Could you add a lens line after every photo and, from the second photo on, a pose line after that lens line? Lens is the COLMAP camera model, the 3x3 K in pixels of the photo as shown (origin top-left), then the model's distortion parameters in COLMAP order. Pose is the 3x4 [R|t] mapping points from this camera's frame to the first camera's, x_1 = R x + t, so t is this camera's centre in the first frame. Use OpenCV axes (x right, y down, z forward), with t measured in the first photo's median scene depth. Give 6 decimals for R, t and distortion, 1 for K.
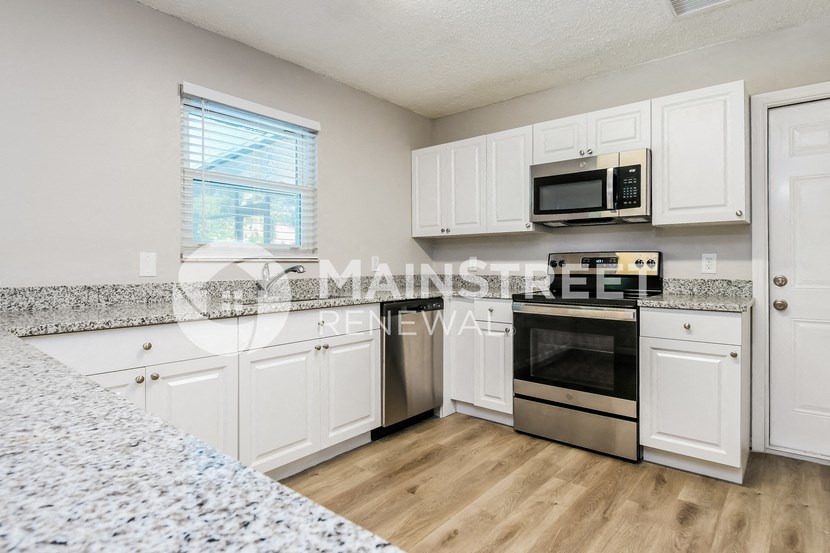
lens RADIAL K [[451.0, 0, 415.7], [0, 451.0, 264.8], [0, 0, 1]] dist [0.005773, 0.000488]
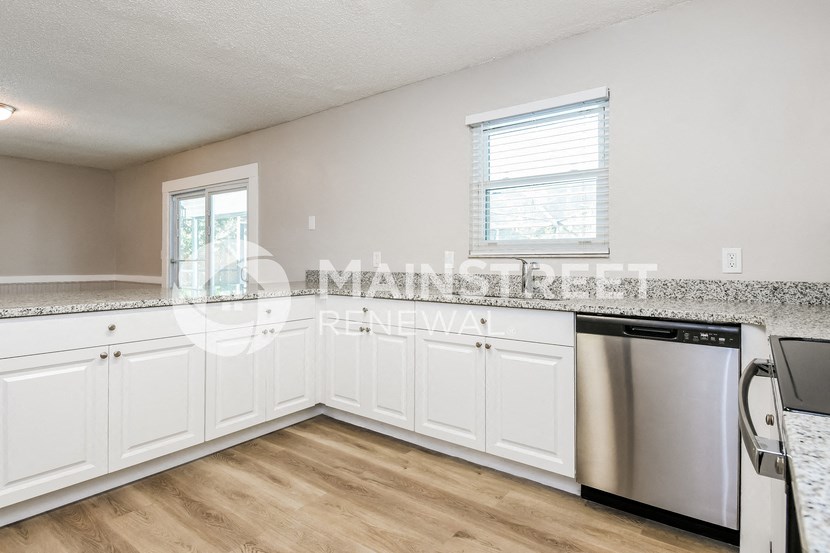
lens RADIAL K [[445.9, 0, 416.6], [0, 445.9, 256.9], [0, 0, 1]] dist [0.014055, -0.000144]
pose [[0.051909, -0.003656, -0.998645, 0.743359], [-0.003193, 0.999988, -0.003827, -0.004657], [0.998647, 0.003387, 0.051897, 0.802869]]
